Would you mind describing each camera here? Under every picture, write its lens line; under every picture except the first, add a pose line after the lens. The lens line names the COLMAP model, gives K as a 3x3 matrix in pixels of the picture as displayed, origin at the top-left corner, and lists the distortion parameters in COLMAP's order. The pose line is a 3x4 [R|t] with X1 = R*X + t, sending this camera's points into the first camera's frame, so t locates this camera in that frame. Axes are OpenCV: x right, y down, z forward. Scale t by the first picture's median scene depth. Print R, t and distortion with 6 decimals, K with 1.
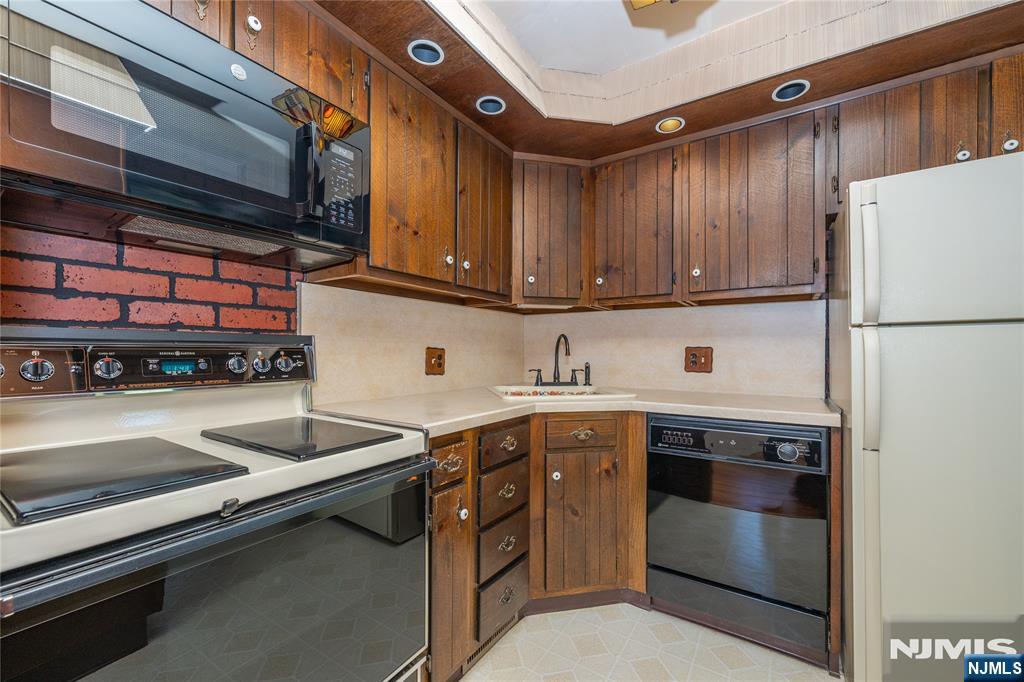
lens RADIAL K [[411.3, 0, 512.2], [0, 411.3, 350.1], [0, 0, 1]] dist [-0.001865, -0.000154]
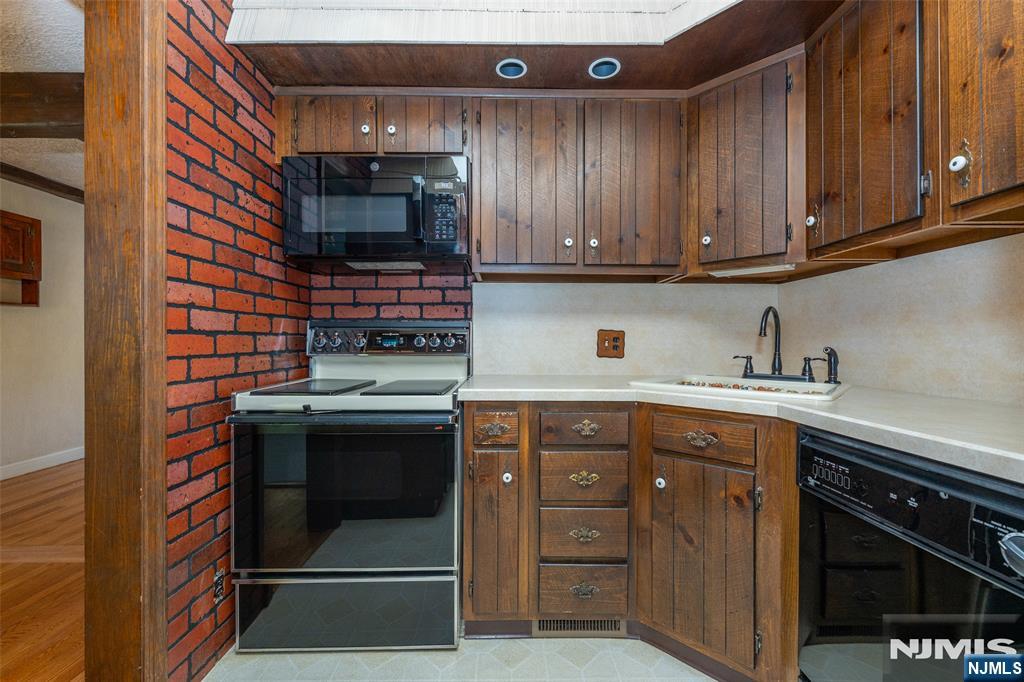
lens RADIAL K [[425.3, 0, 512.0], [0, 425.3, 341.0], [0, 0, 1]] dist [0.000687, -0.000224]
pose [[0.550997, -0.005855, -0.834487, 0.730225], [0.001523, 0.999981, -0.006010, 0.036072], [0.834506, 0.002040, 0.550996, 0.335833]]
